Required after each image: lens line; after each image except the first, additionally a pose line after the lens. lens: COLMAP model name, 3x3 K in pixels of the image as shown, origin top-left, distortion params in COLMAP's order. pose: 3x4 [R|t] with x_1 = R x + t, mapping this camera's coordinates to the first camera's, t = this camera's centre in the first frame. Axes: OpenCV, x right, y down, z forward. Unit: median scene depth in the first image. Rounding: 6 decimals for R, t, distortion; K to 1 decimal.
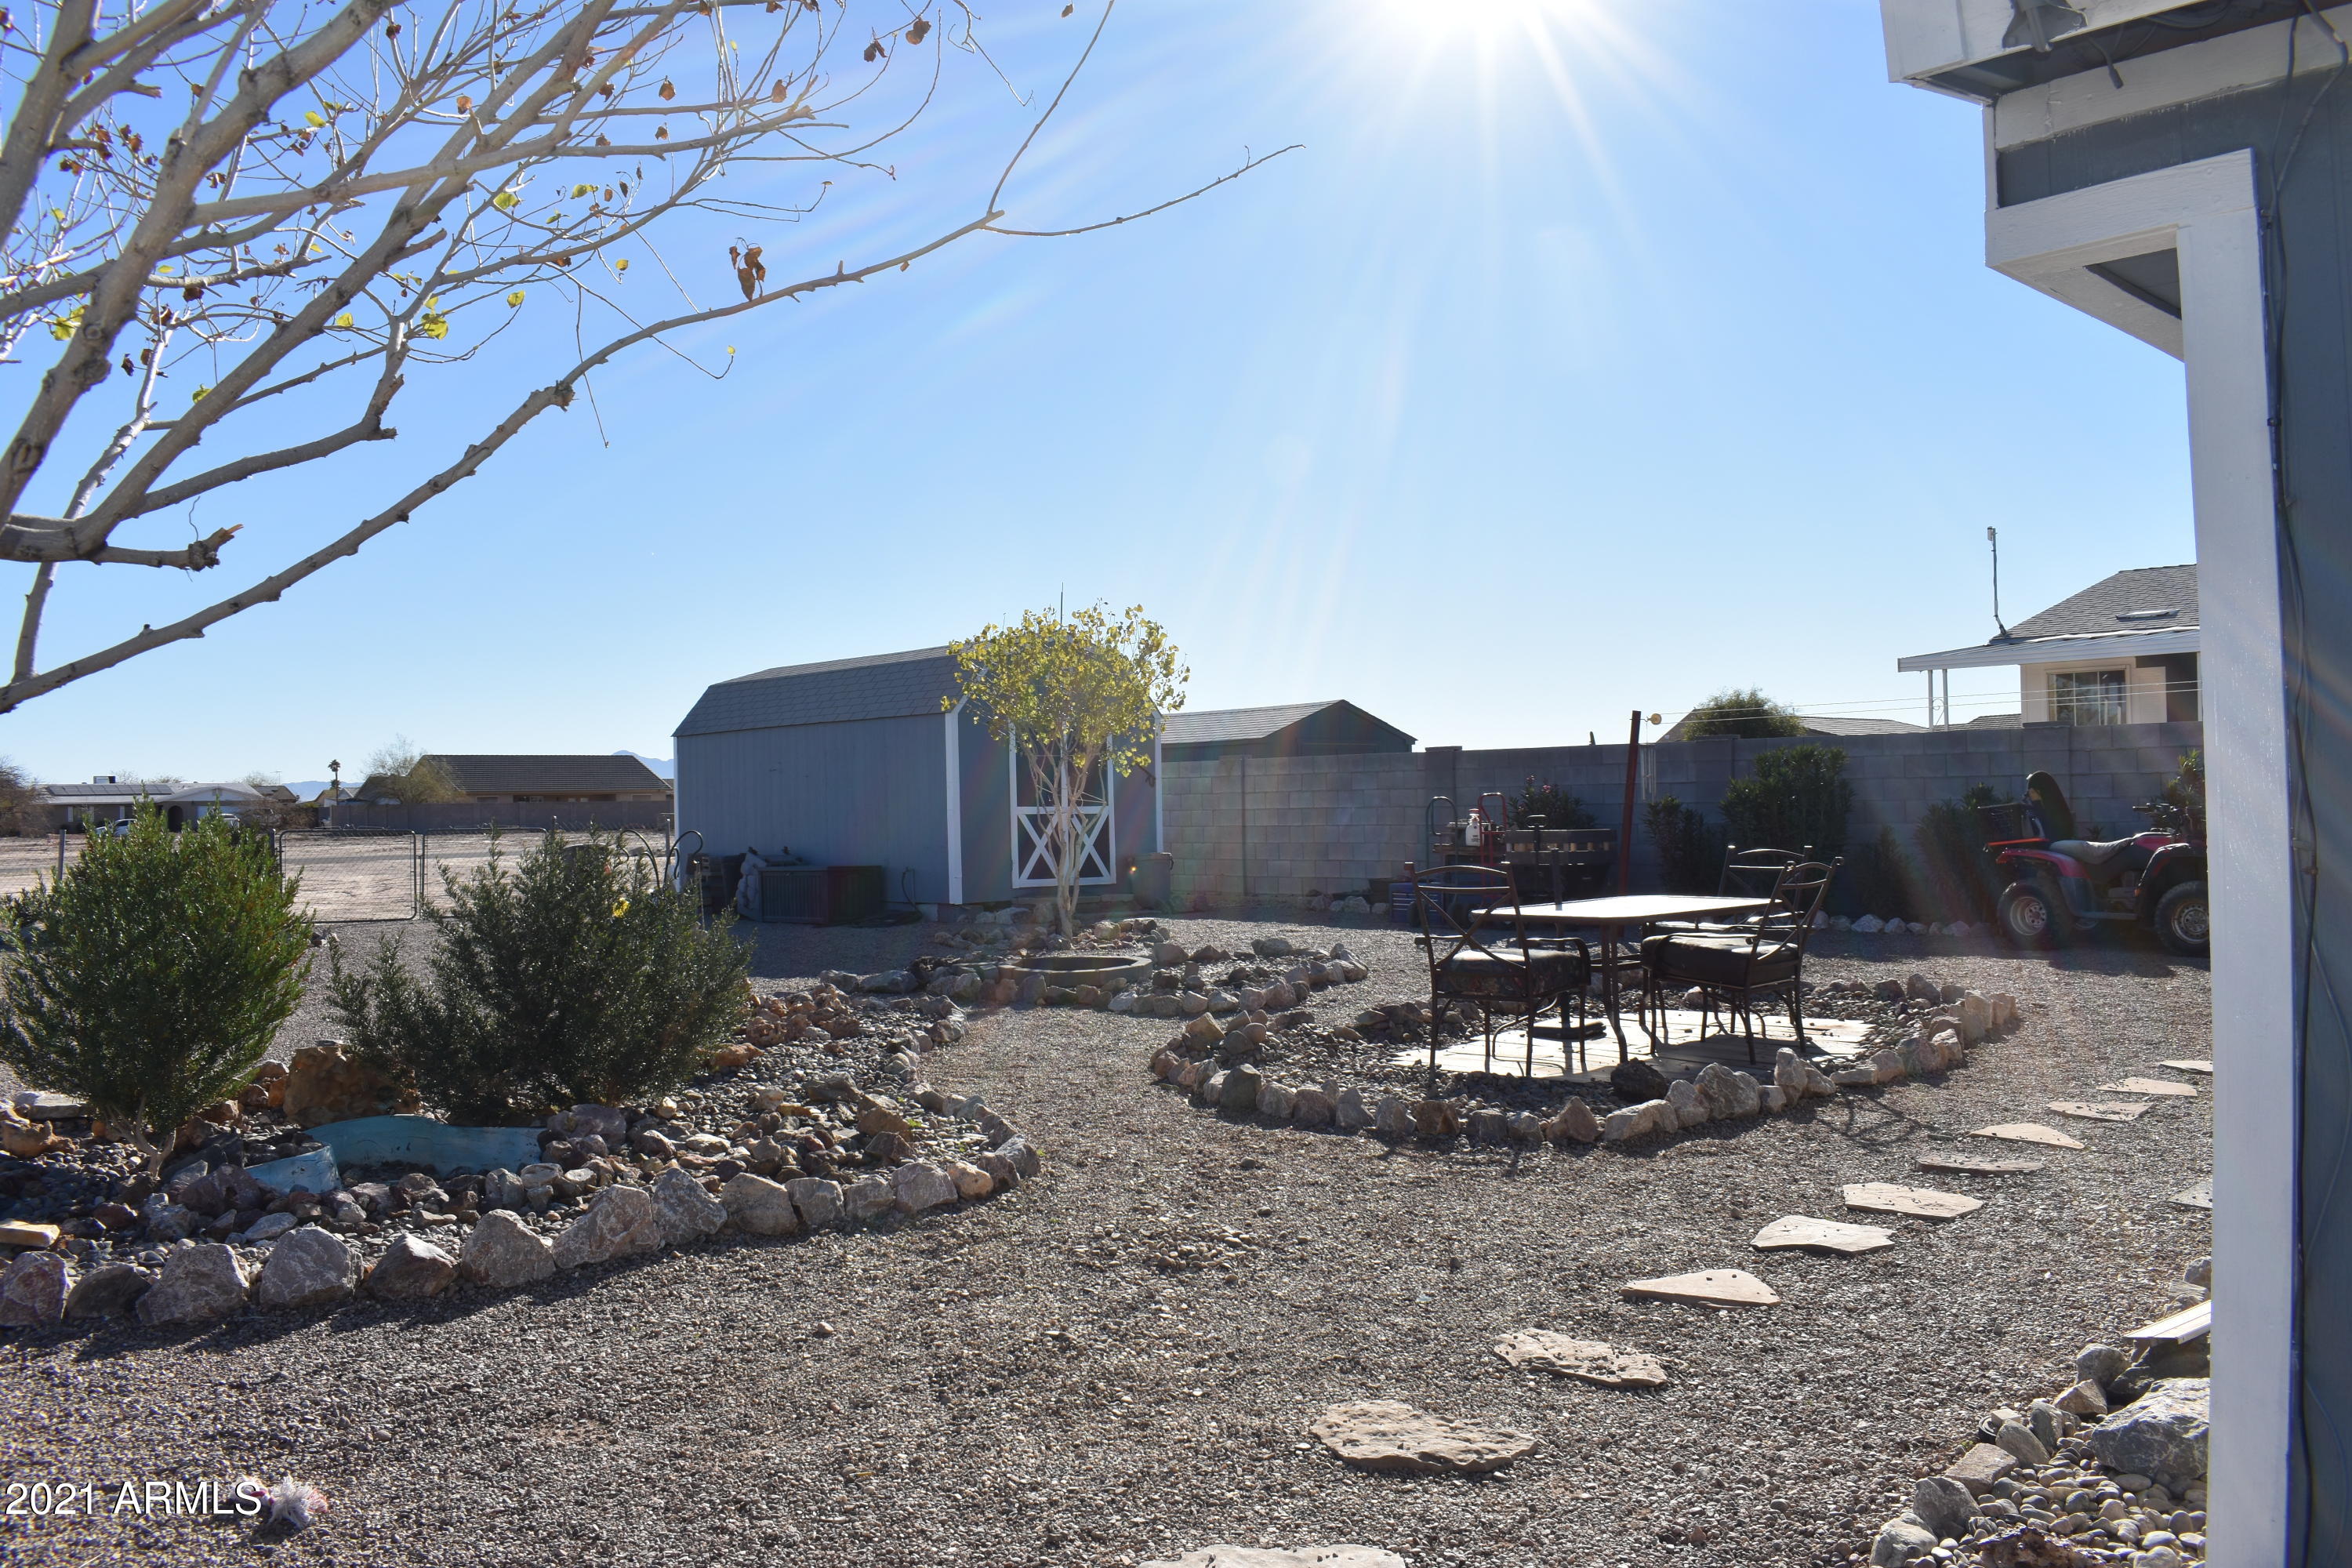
lens RADIAL K [[1826.9, 0, 1166.6], [0, 1826.9, 781.4], [0, 0, 1]] dist [-0.099543, 0.019427]
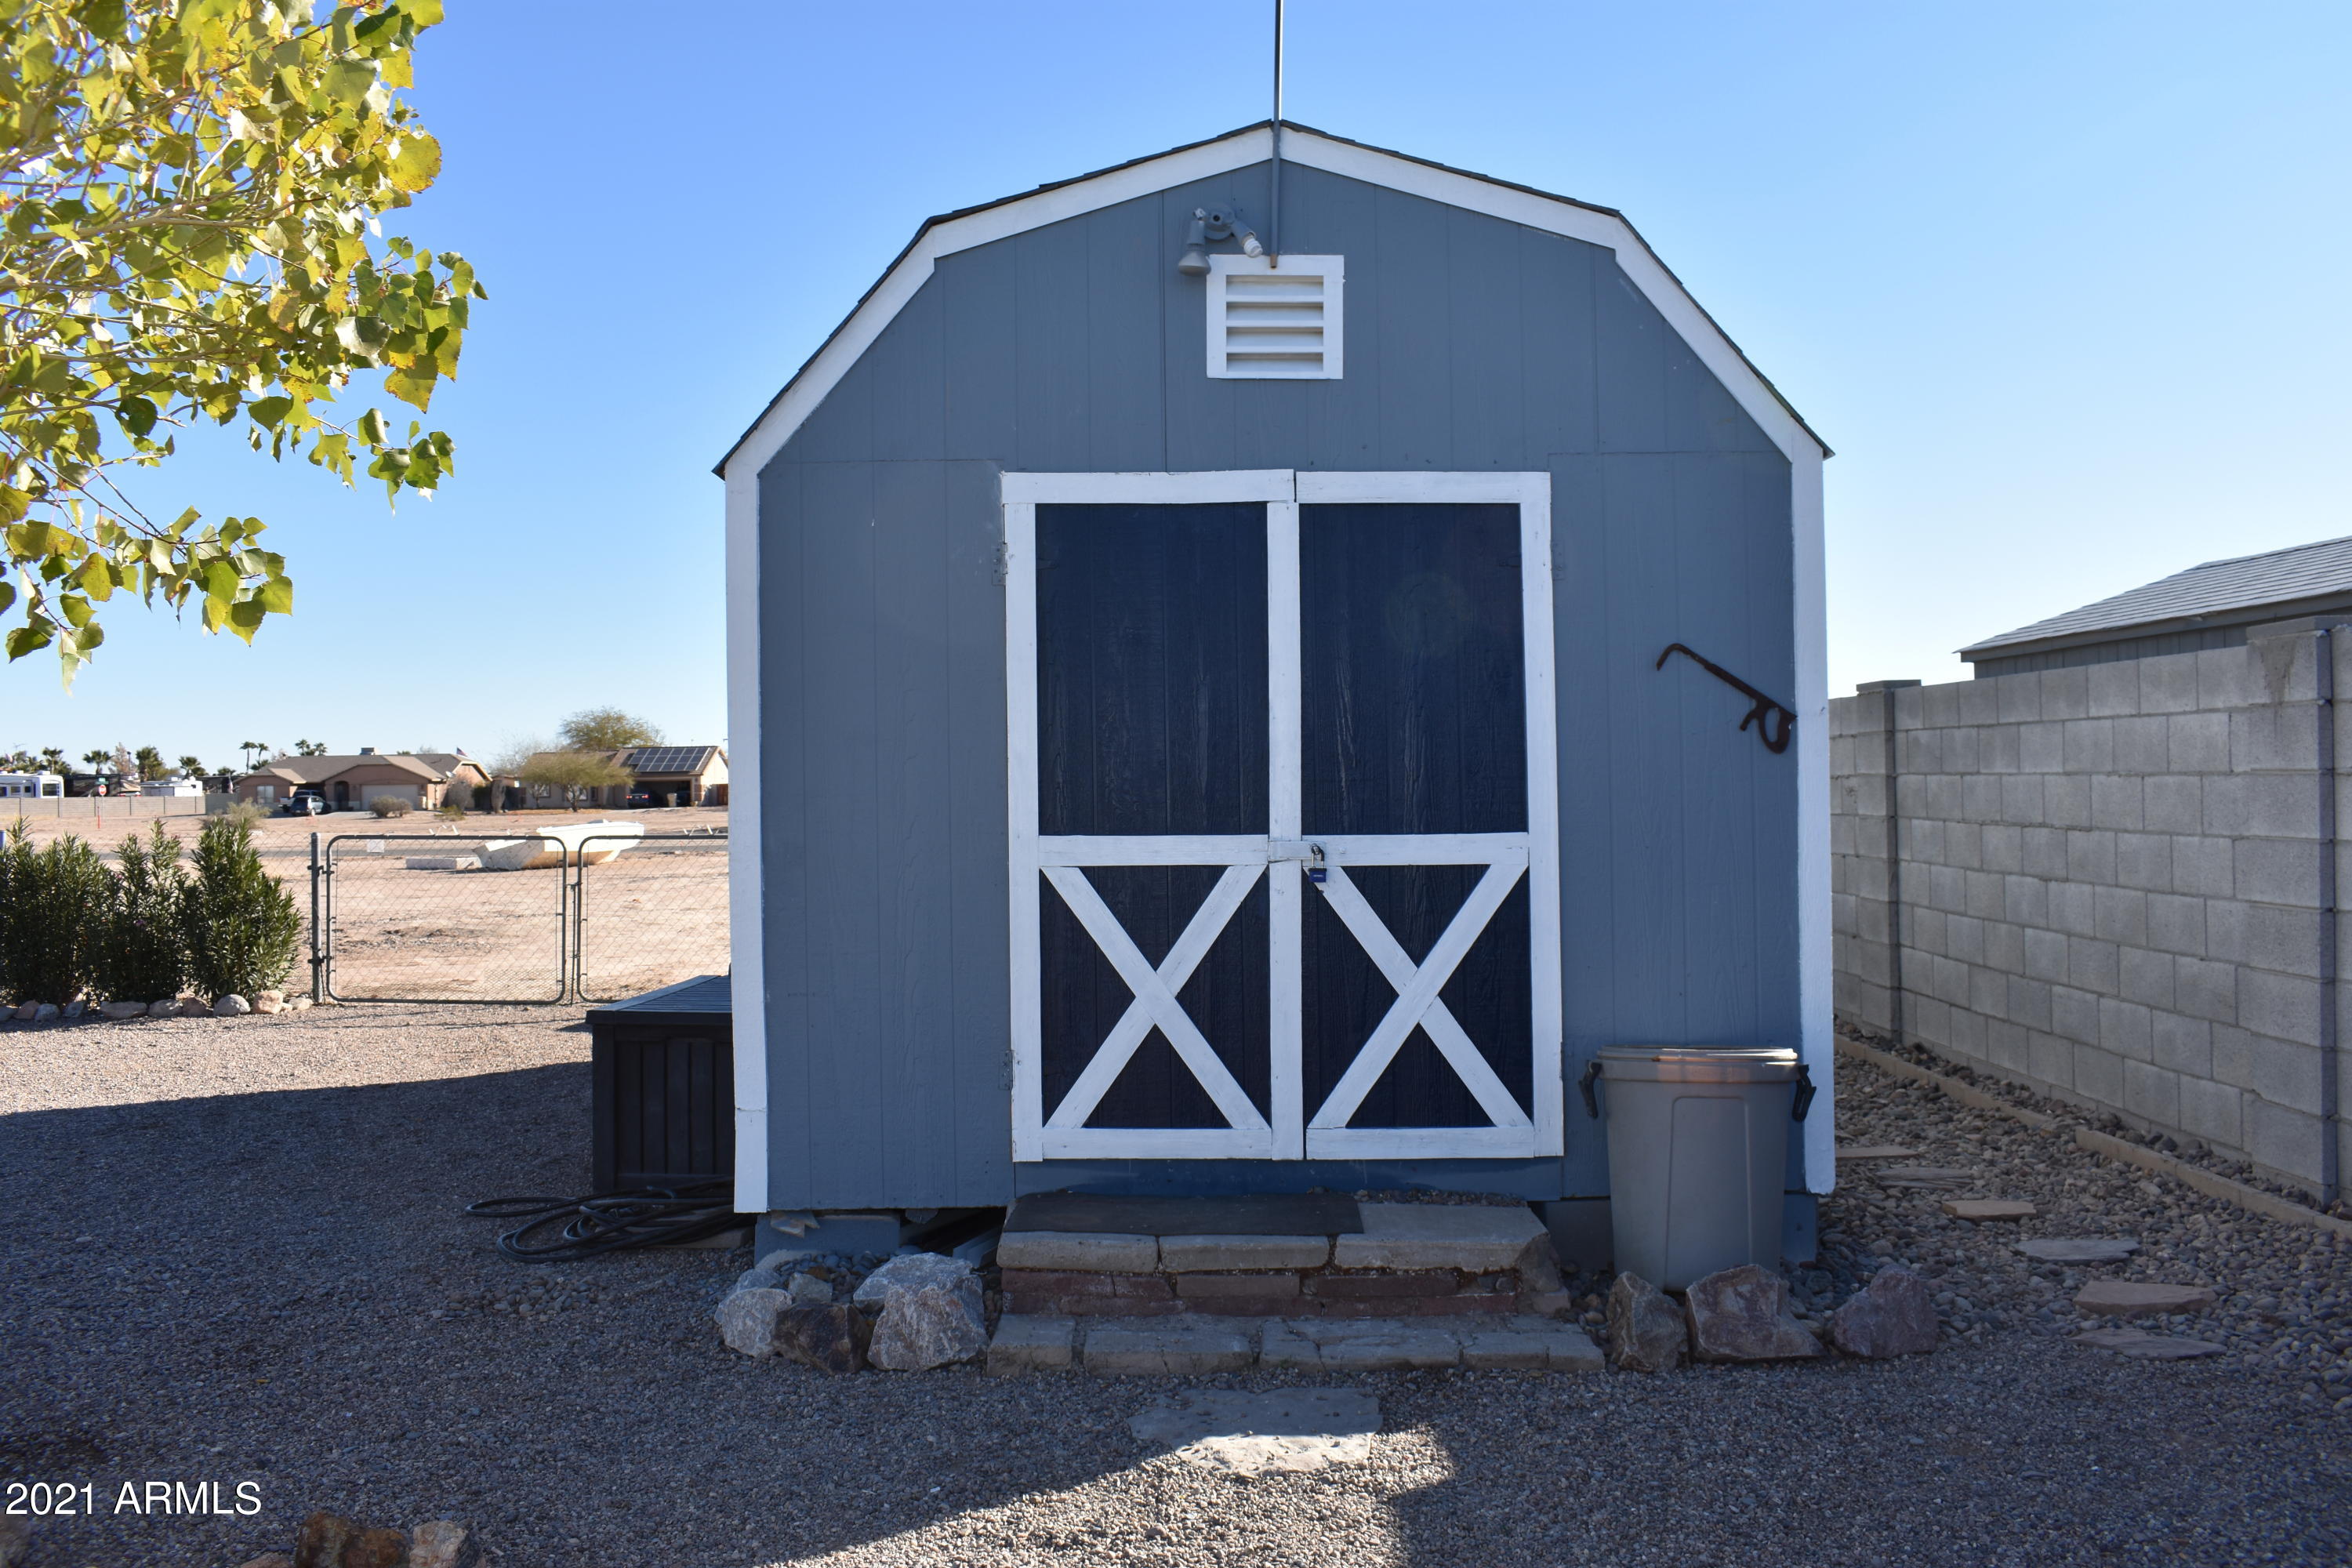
lens RADIAL K [[1826.9, 0, 1180.9], [0, 1826.9, 777.3], [0, 0, 1]] dist [-0.099543, 0.019427]
pose [[0.732797, 0.005223, -0.680427, 0.298463], [0.008152, 0.999831, 0.016454, 0.006247], [0.680398, -0.017604, 0.732631, 2.458110]]
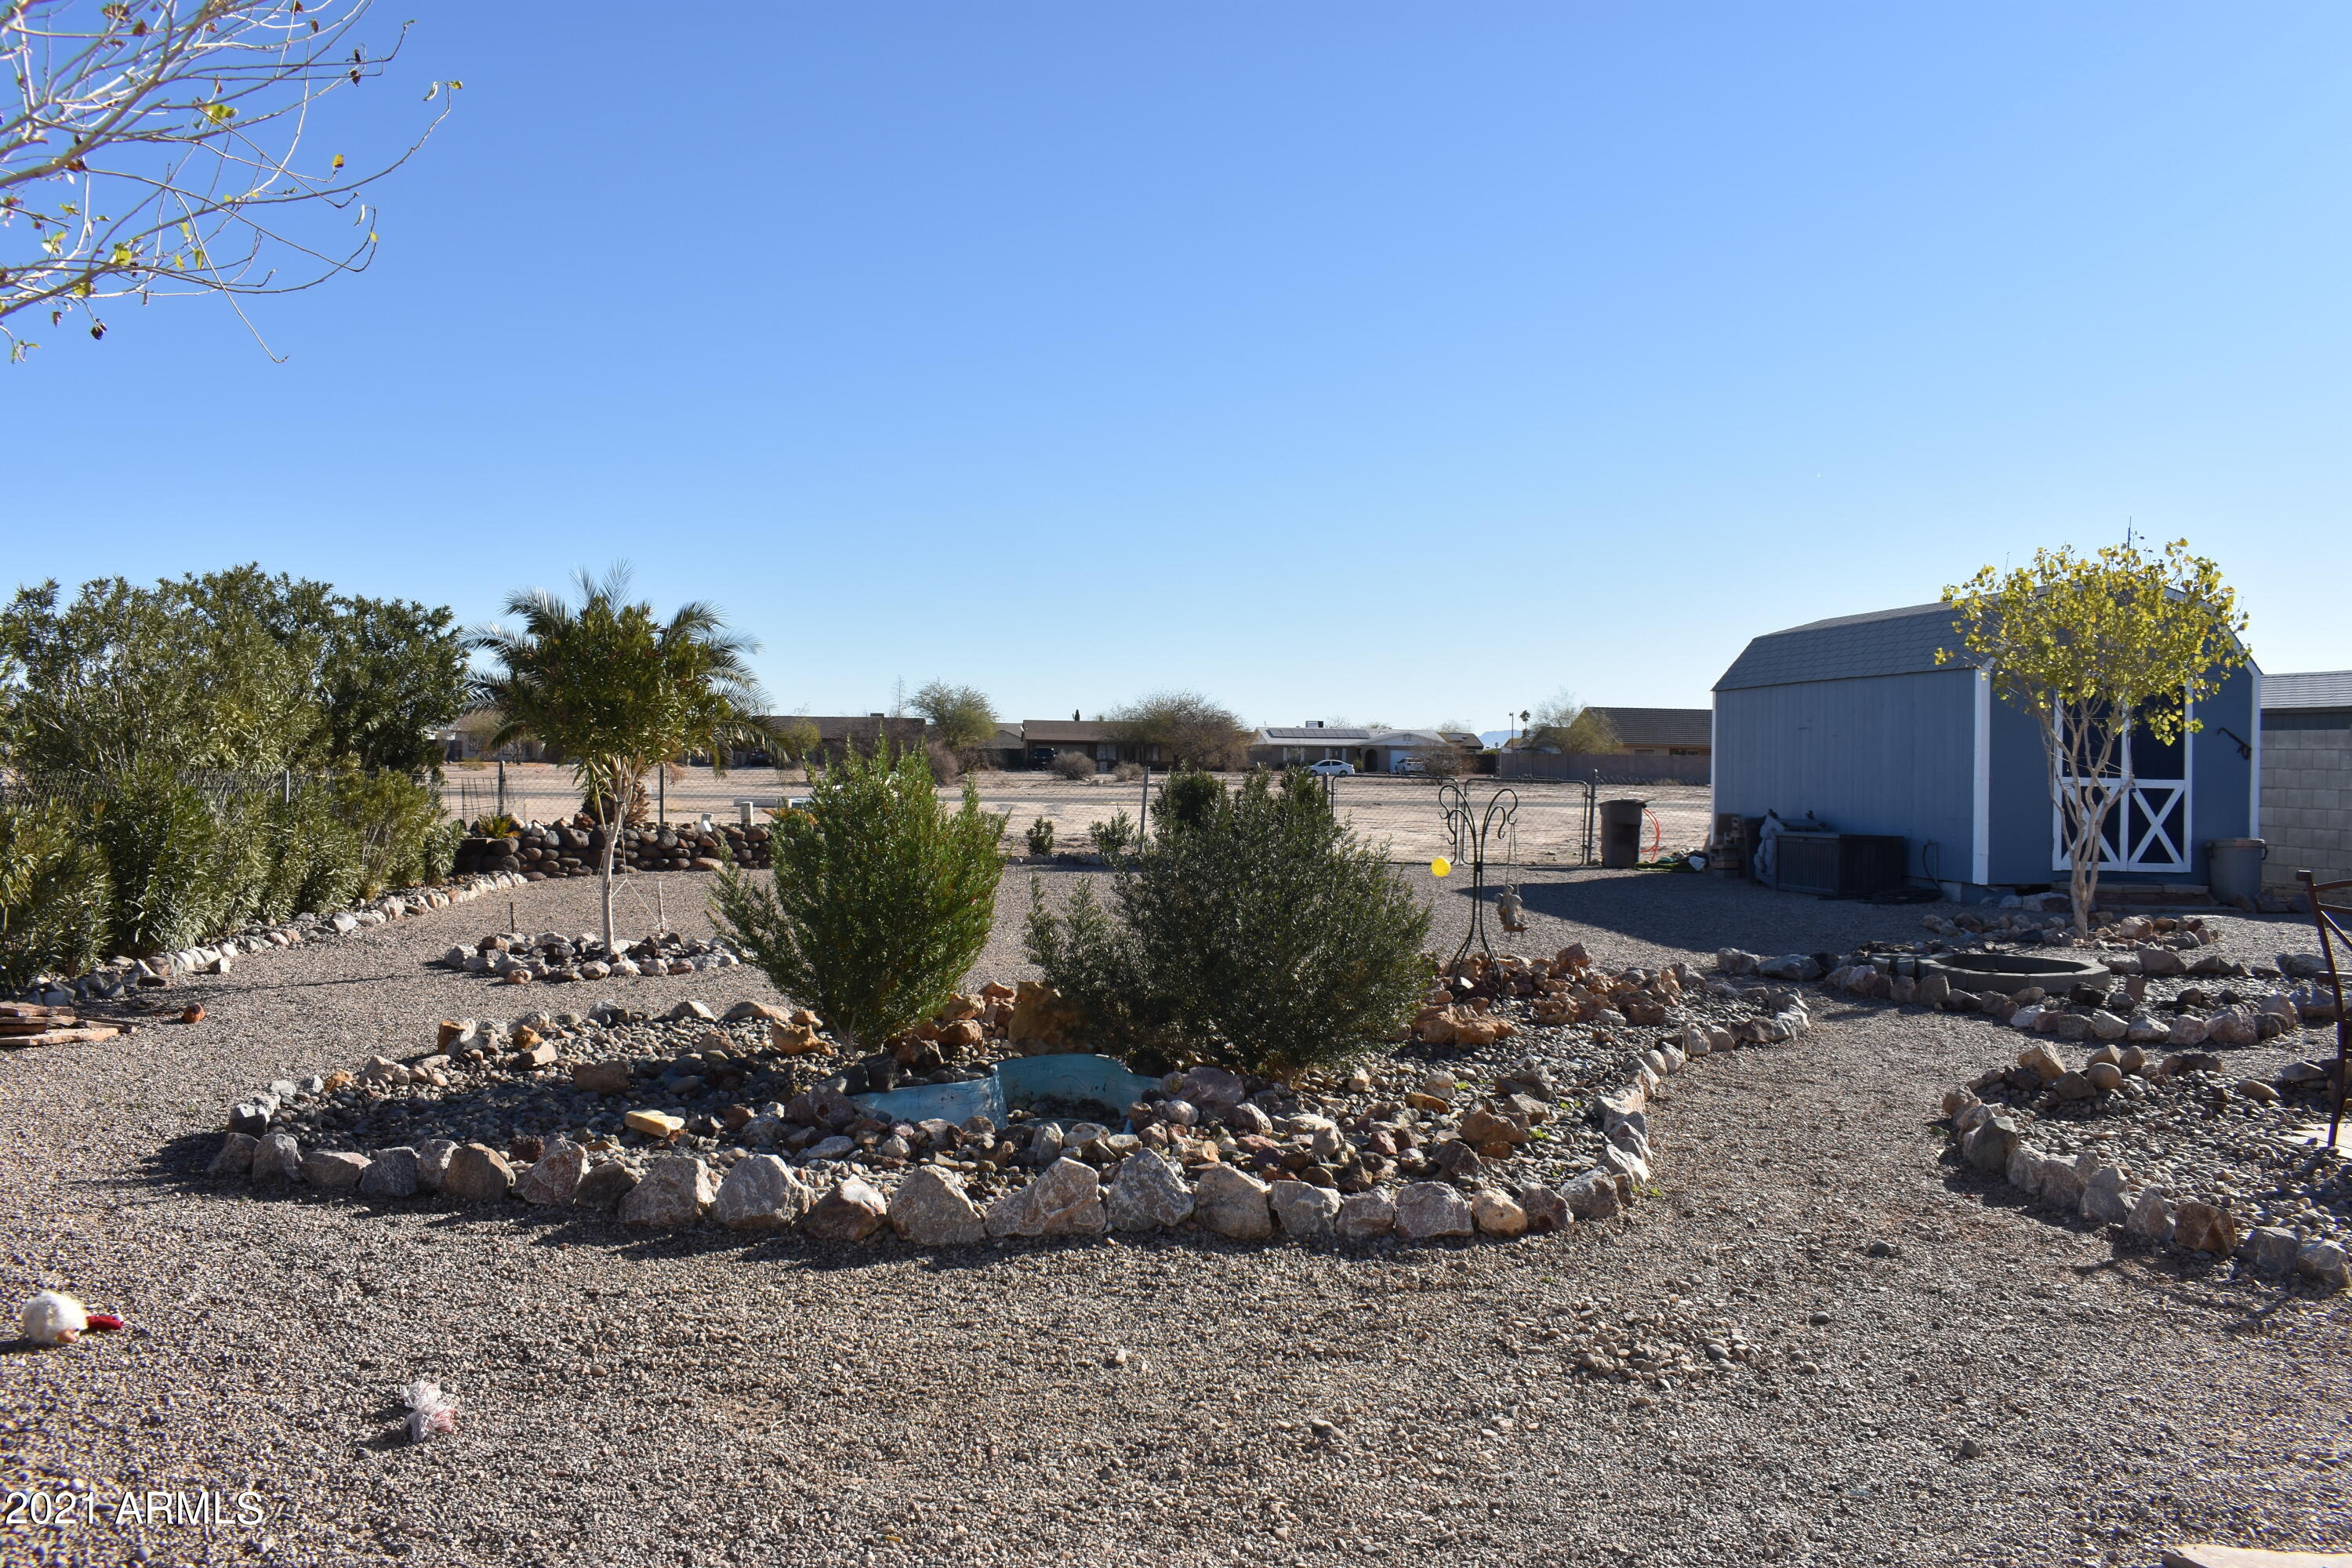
lens RADIAL K [[1826.9, 0, 1177.6], [0, 1826.9, 776.3], [0, 0, 1]] dist [-0.099543, 0.019427]
pose [[0.809500, 0.036656, -0.585974, 0.220005], [-0.023786, 0.999277, 0.029652, -0.004435], [0.586637, -0.010065, 0.809787, 0.197029]]
